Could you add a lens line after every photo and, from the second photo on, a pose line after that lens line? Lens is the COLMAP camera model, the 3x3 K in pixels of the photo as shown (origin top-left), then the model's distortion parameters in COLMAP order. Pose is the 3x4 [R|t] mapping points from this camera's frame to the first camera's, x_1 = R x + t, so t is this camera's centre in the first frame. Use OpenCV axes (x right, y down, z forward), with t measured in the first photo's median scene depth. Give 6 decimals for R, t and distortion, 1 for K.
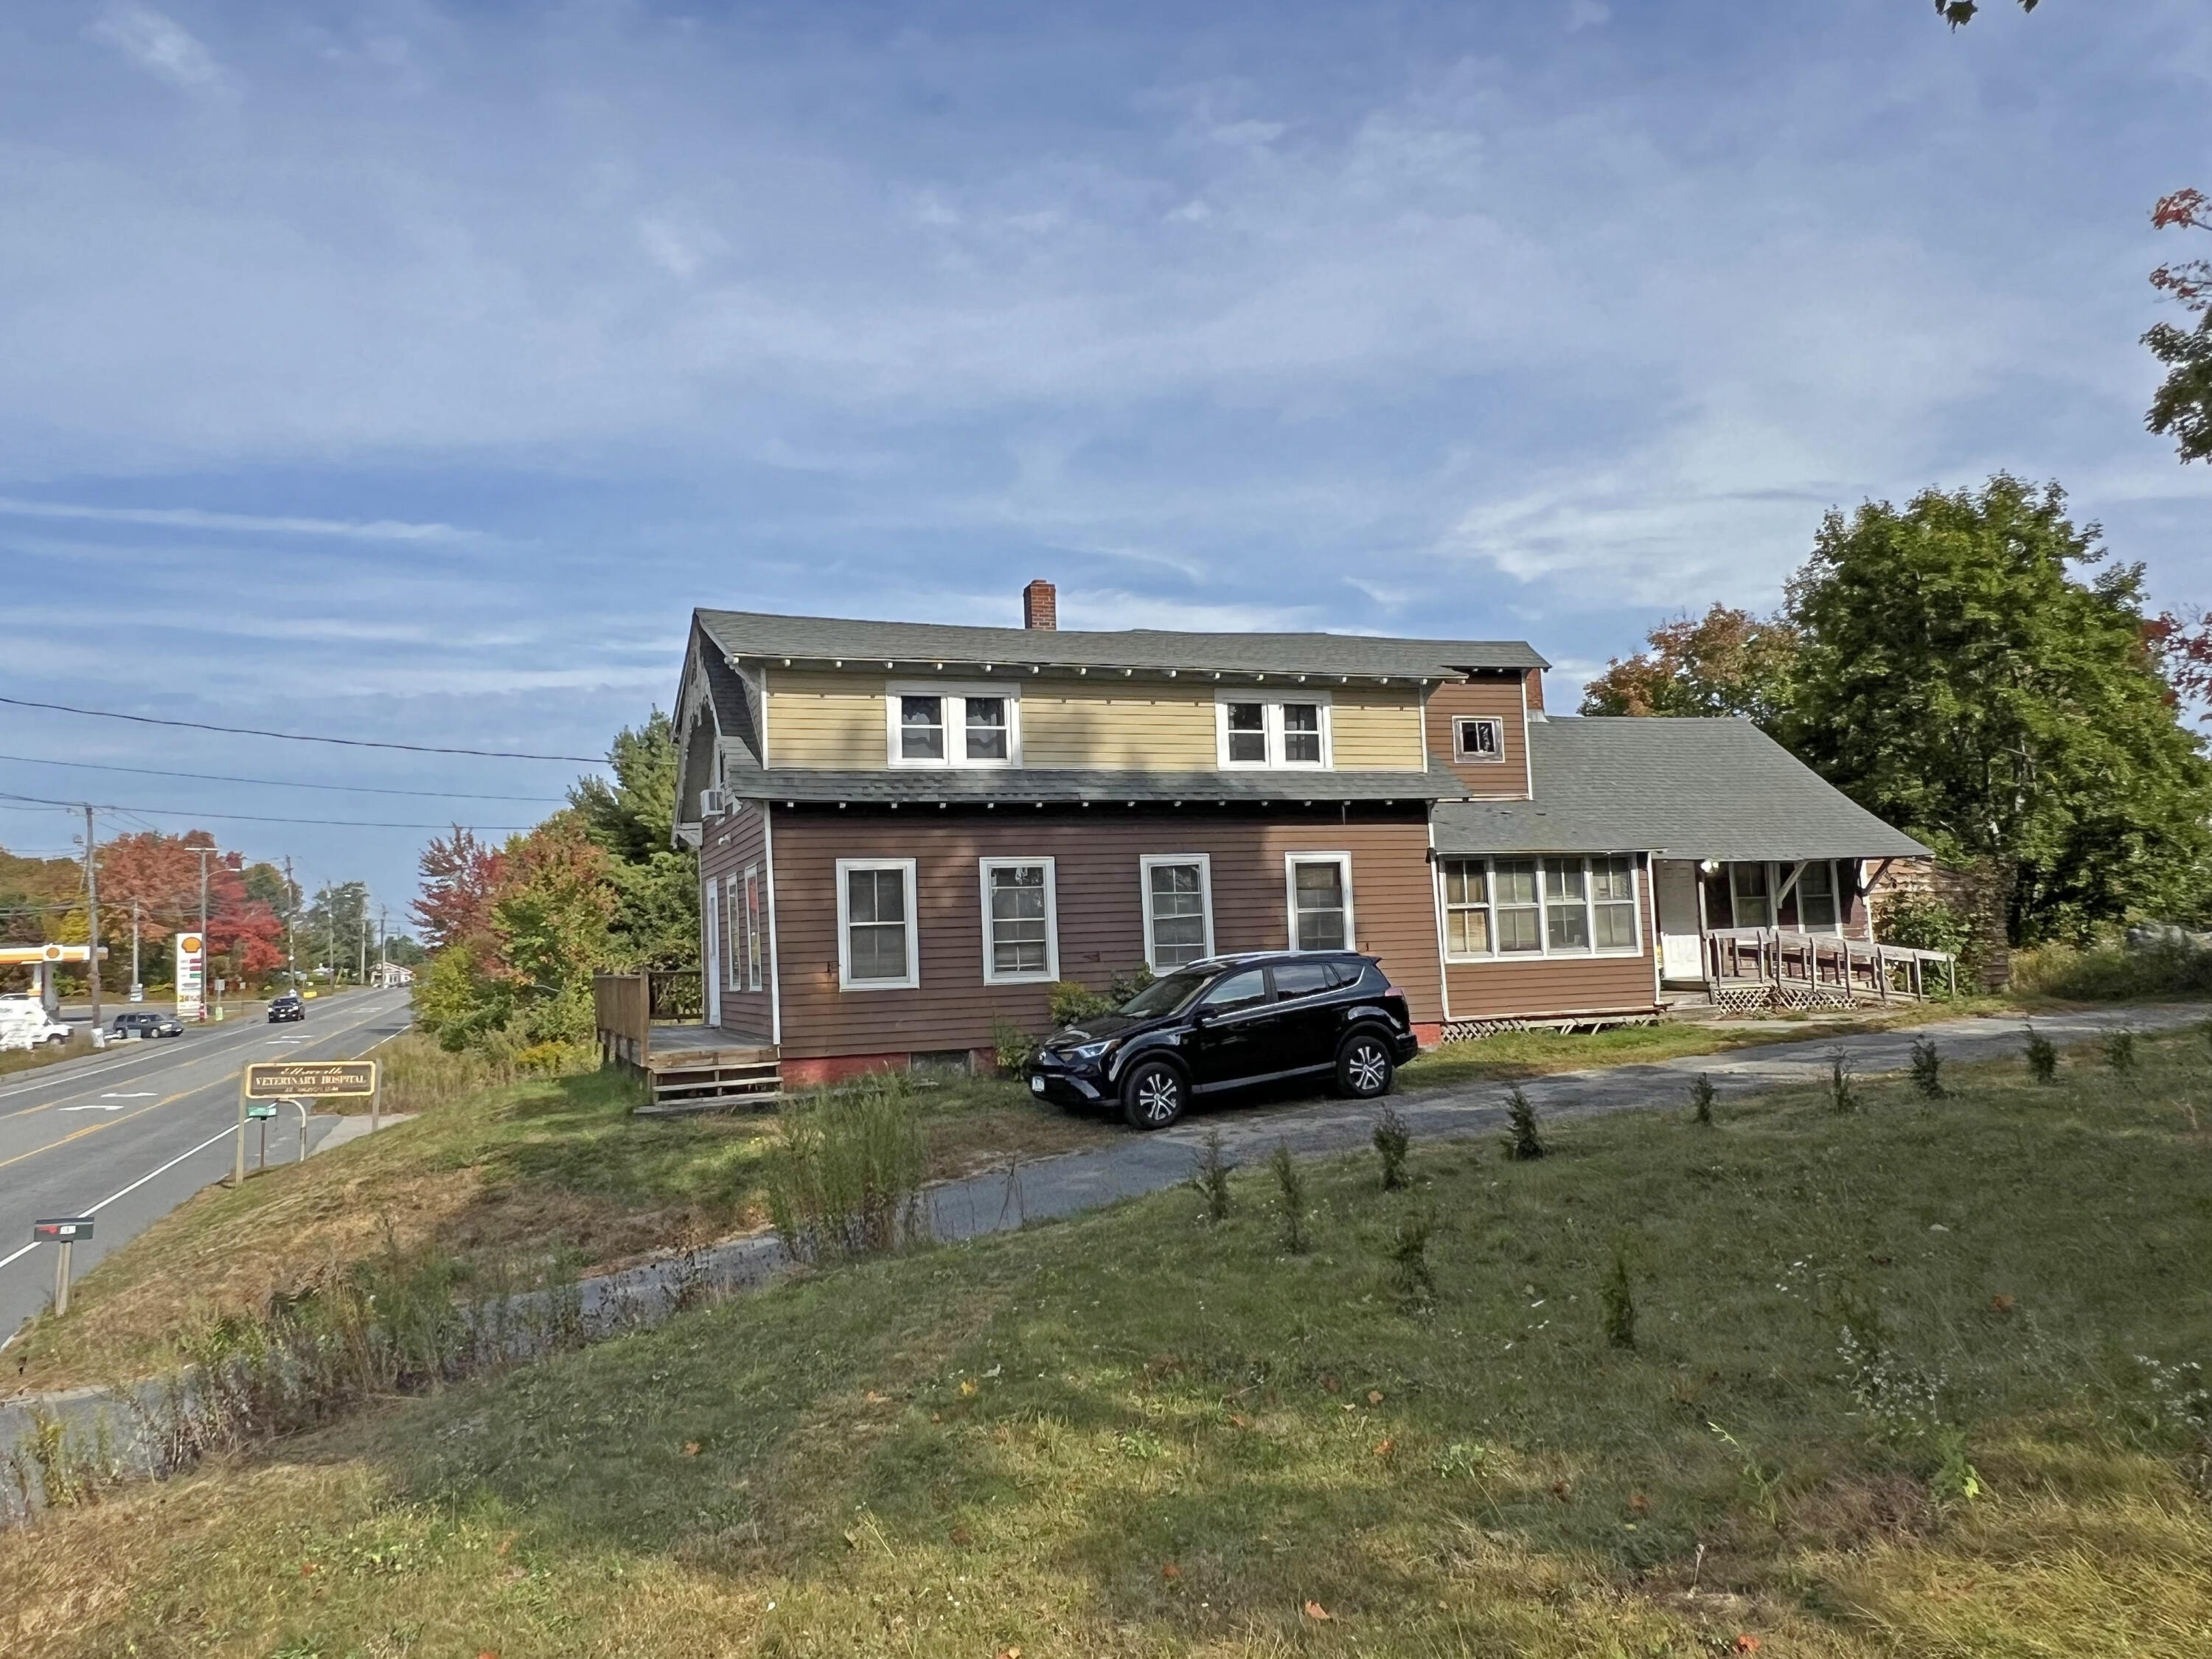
lens RADIAL K [[1576.5, 0, 1104.6], [0, 1576.5, 873.3], [0, 0, 1]] dist [-0.001221, -0.003185]
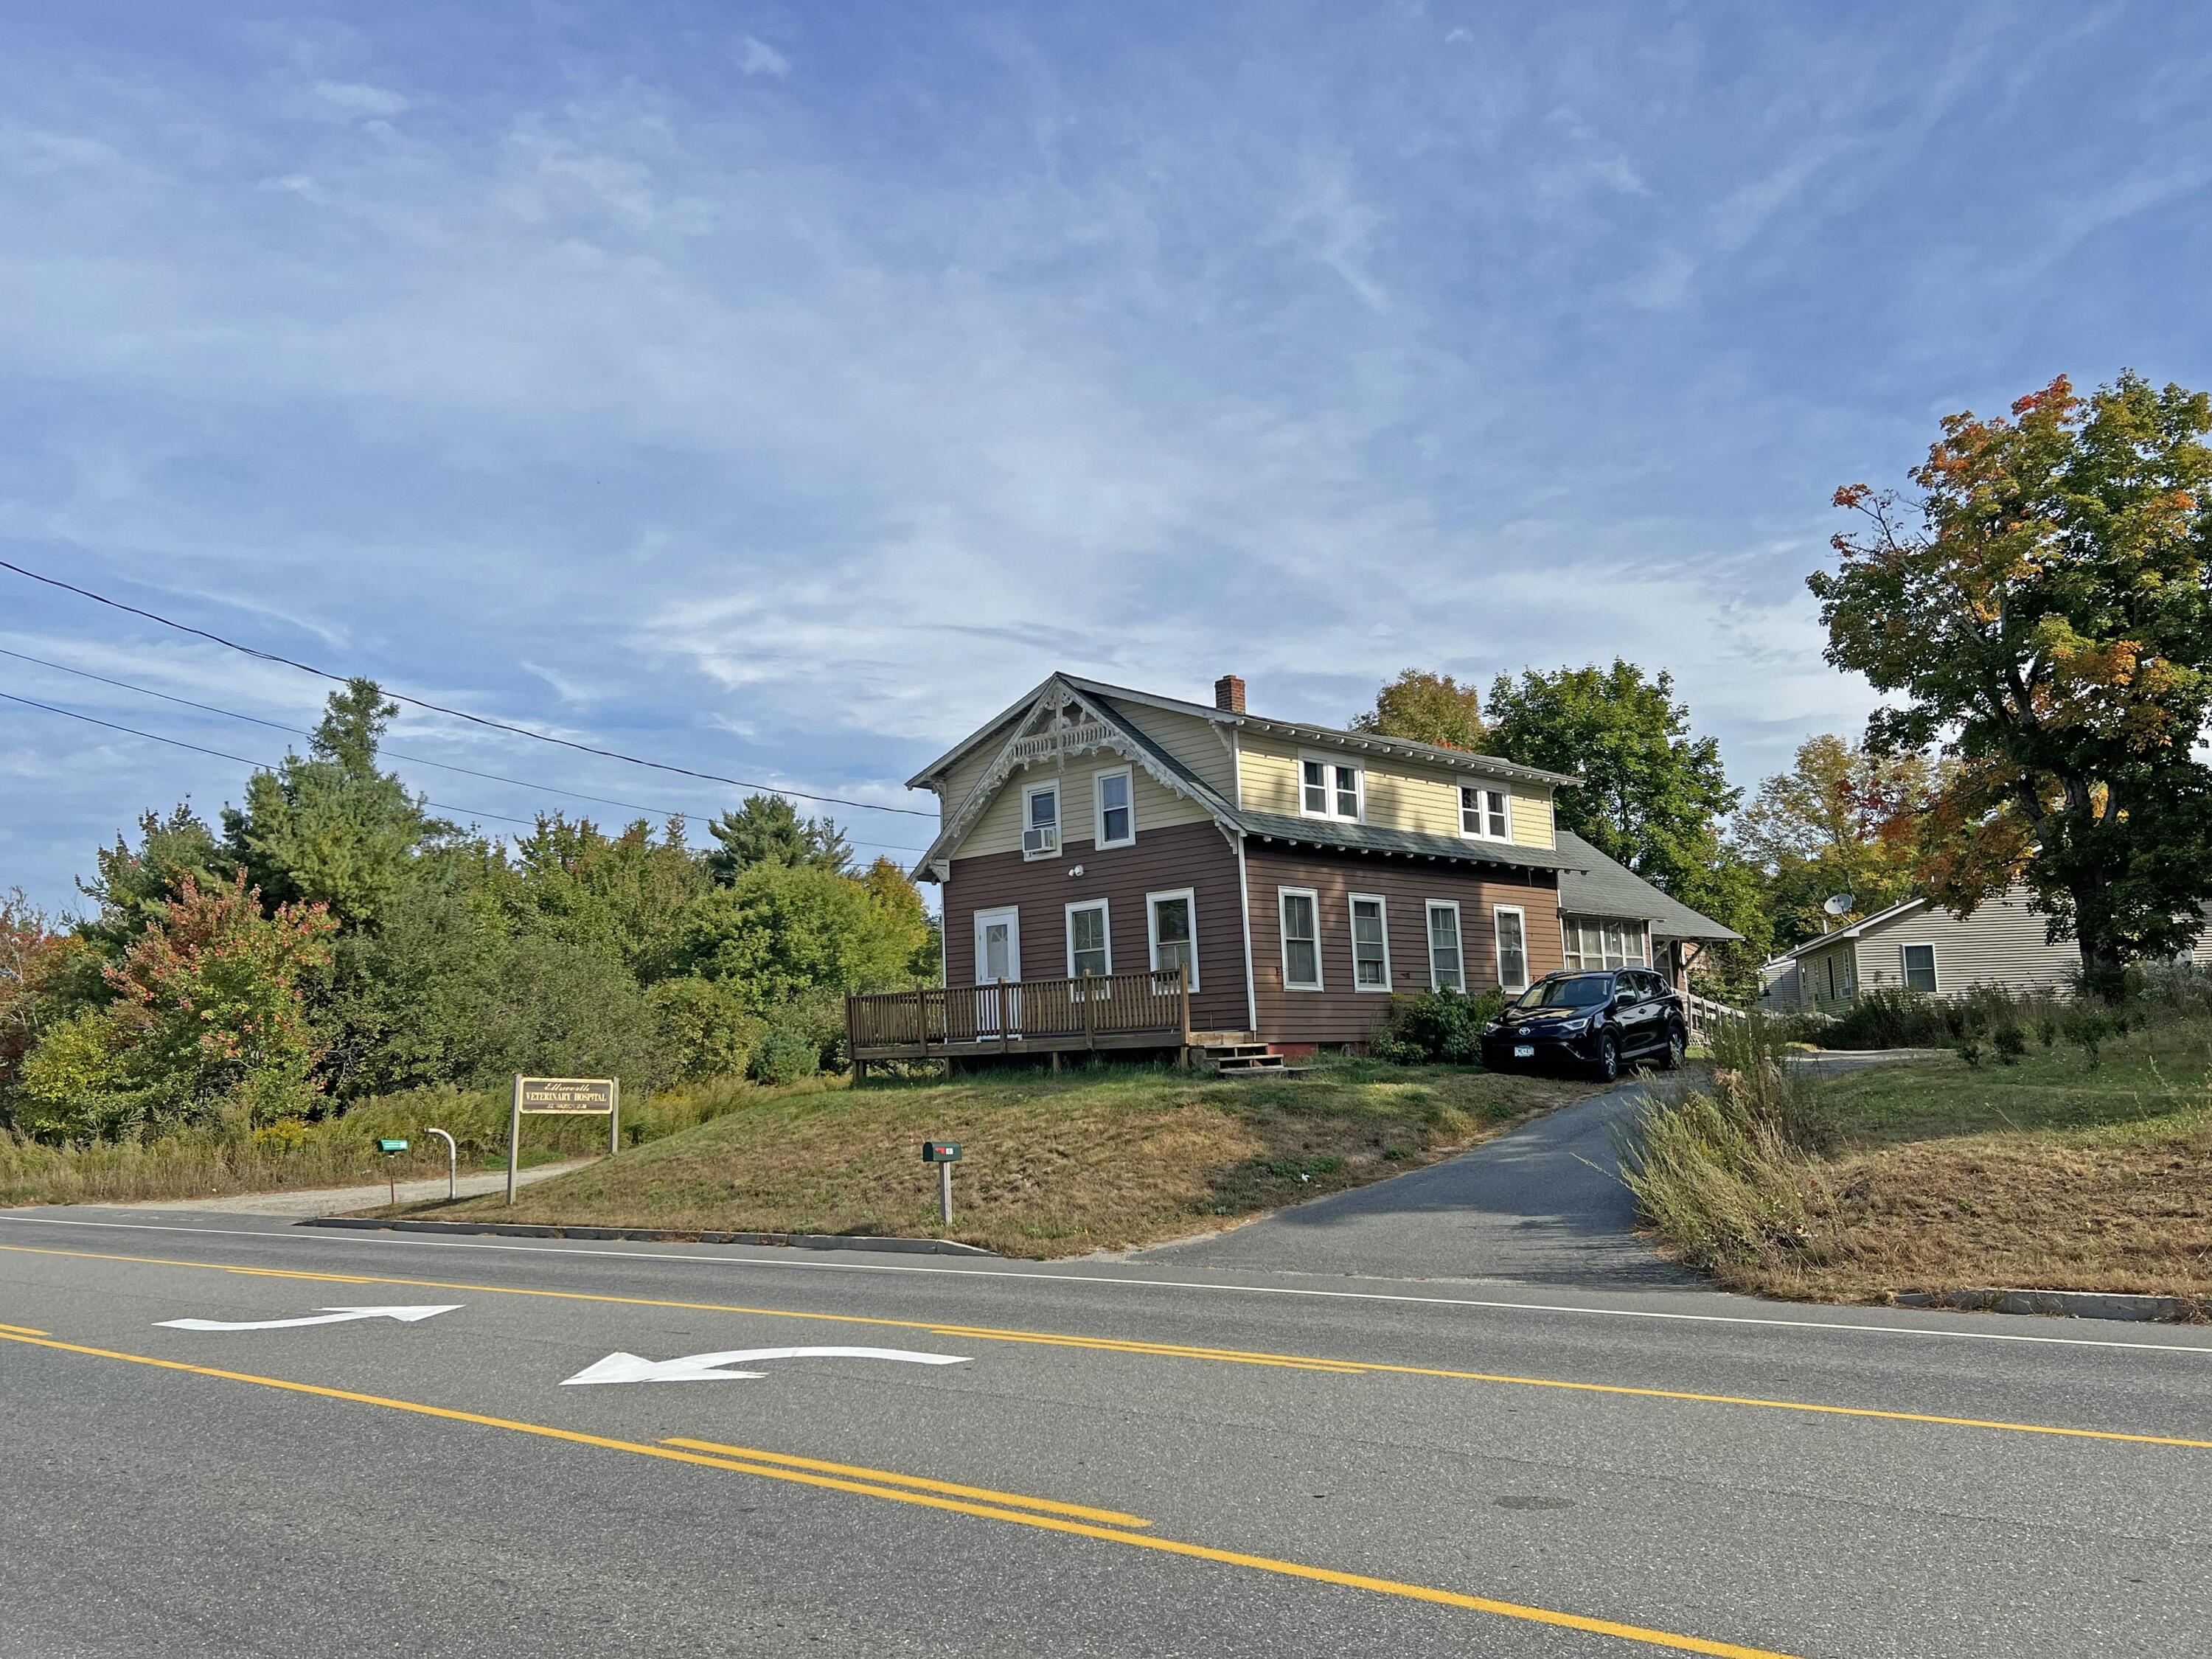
lens RADIAL K [[1814.4, 0, 1100.7], [0, 1814.4, 818.9], [0, 0, 1]] dist [0.058001, -0.140011]
pose [[0.894068, 0.069952, 0.442435, -0.889542], [-0.021587, 0.993312, -0.113427, 0.099676], [-0.447410, 0.091861, 0.889599, -0.215561]]
